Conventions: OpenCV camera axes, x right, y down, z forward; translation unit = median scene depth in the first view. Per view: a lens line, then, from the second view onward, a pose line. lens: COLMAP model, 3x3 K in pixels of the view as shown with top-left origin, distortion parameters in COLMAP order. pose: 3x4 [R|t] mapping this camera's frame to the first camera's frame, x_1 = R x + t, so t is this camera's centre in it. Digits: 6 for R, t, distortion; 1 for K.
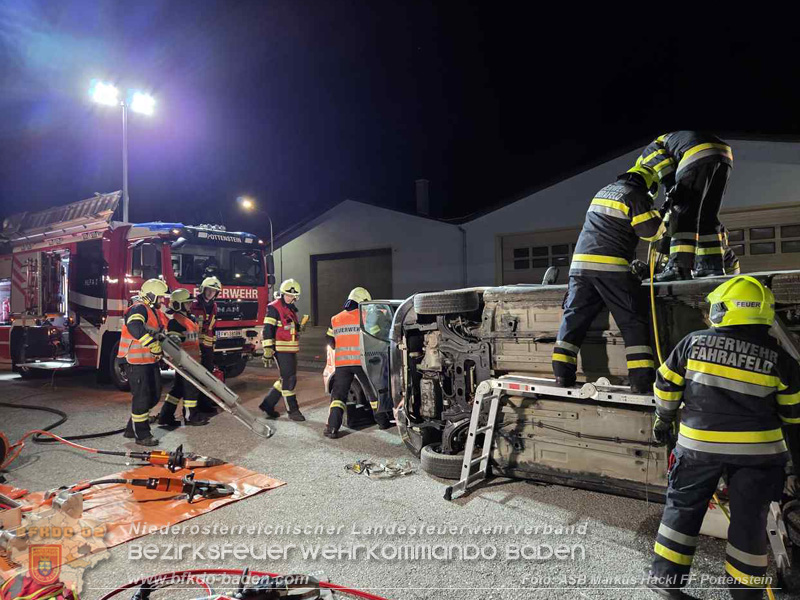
lens RADIAL K [[544.8, 0, 400.0], [0, 544.8, 300.0], [0, 0, 1]] dist [0.092391, -0.087972]
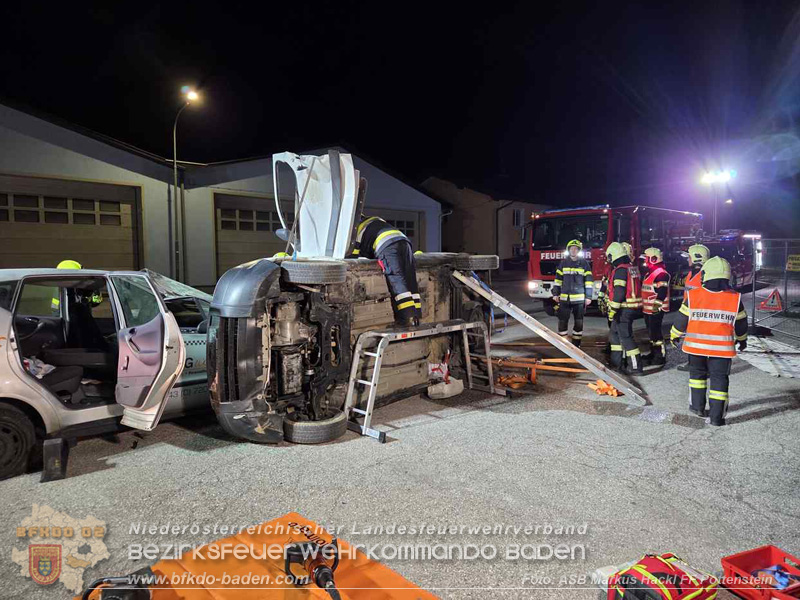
lens RADIAL K [[546.7, 0, 403.6], [0, 546.7, 289.7], [0, 0, 1]] dist [0.047259, -0.003728]
pose [[0.062917, -0.048107, 0.996859, -0.899681], [-0.008362, 0.998777, 0.048727, -0.013212], [-0.997984, -0.011402, 0.062437, 0.768177]]
